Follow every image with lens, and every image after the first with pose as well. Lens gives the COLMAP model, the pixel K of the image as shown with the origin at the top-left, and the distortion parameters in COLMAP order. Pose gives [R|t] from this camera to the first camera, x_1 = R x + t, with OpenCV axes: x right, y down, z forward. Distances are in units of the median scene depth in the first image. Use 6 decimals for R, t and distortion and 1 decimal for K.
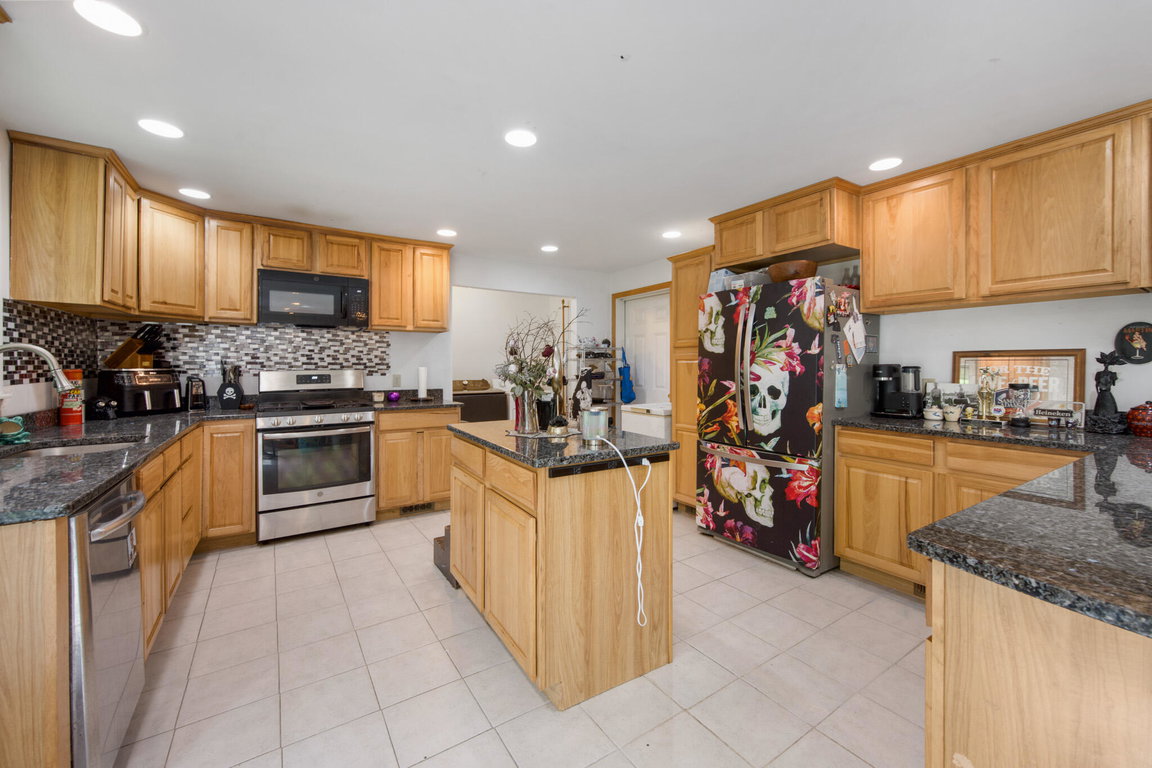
lens RADIAL K [[466.1, 0, 581.1], [0, 466.1, 367.5], [0, 0, 1]] dist [-0.000046, 0.000048]
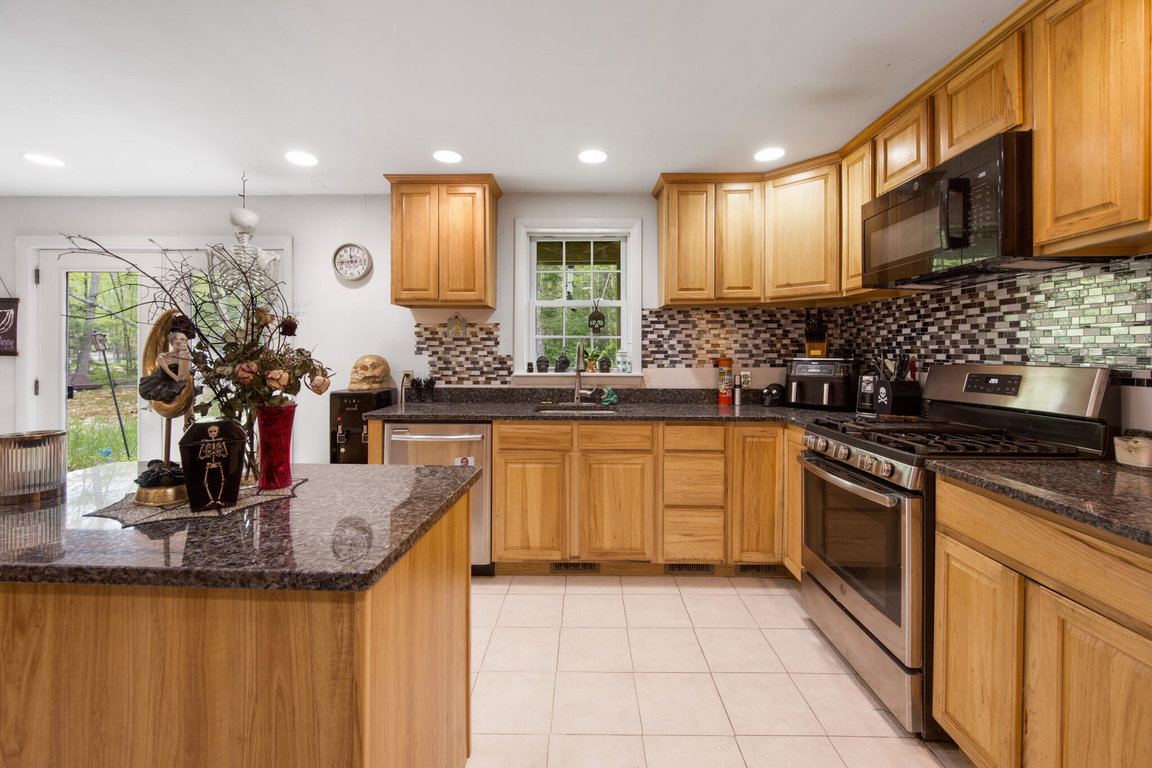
lens RADIAL K [[466.1, 0, 577.8], [0, 466.1, 355.5], [0, 0, 1]] dist [-0.000046, 0.000048]
pose [[-0.563818, 0.004430, -0.825887, 0.076599], [-0.004715, 0.999952, 0.008582, -0.008248], [0.825886, 0.008733, -0.563770, 1.154608]]
